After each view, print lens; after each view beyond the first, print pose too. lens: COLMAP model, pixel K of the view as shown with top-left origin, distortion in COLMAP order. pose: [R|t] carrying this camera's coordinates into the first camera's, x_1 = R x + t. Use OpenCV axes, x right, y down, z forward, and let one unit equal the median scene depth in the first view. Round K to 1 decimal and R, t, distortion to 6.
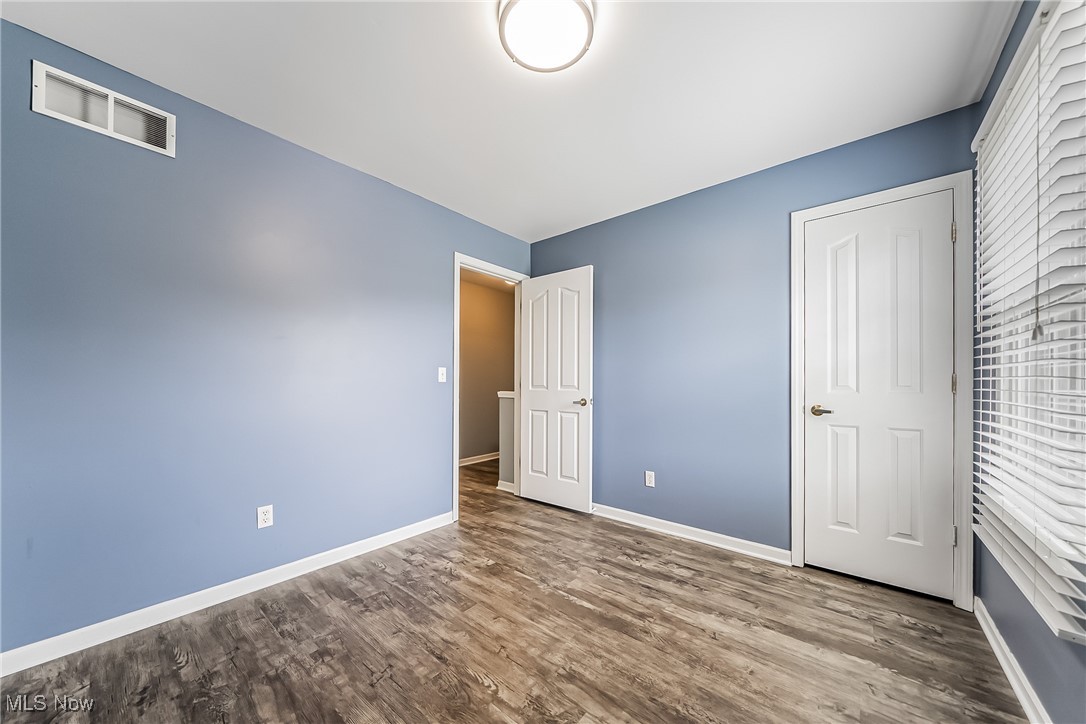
lens RADIAL K [[375.2, 0, 541.5], [0, 375.2, 385.3], [0, 0, 1]] dist [-0.004470, 0.000067]
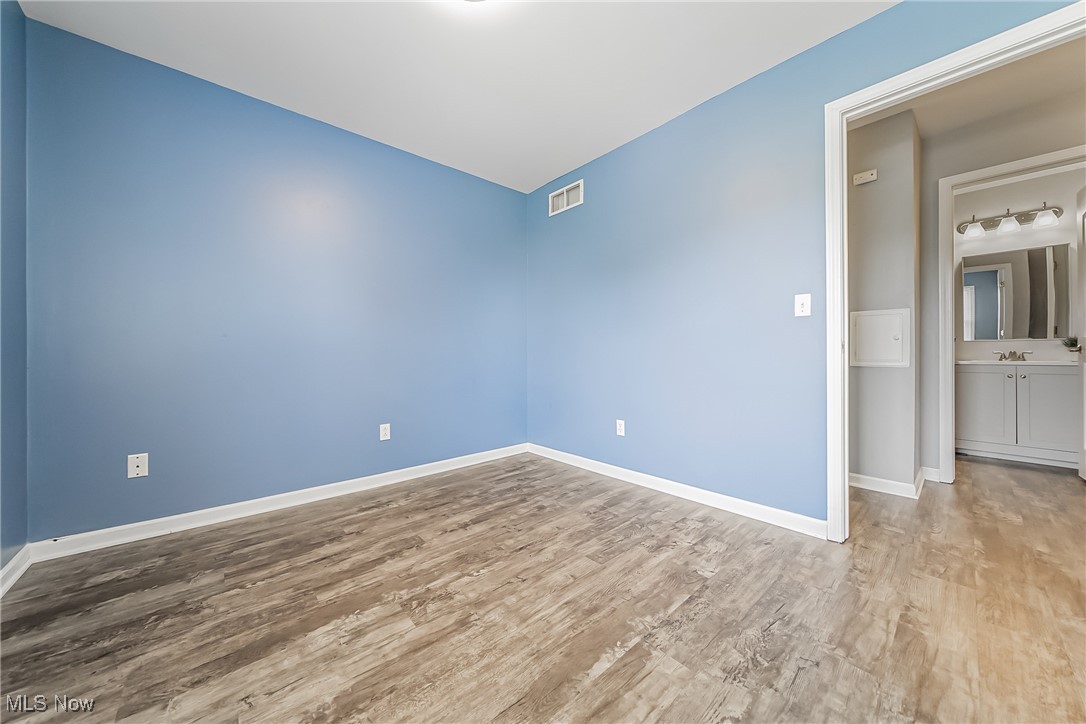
lens RADIAL K [[375.2, 0, 541.7], [0, 375.2, 355.8], [0, 0, 1]] dist [-0.004470, 0.000067]
pose [[-0.147448, -0.001791, -0.989068, 0.809126], [0.000034, 0.999998, -0.001816, 0.109382], [0.989070, -0.000301, -0.147448, 1.121937]]
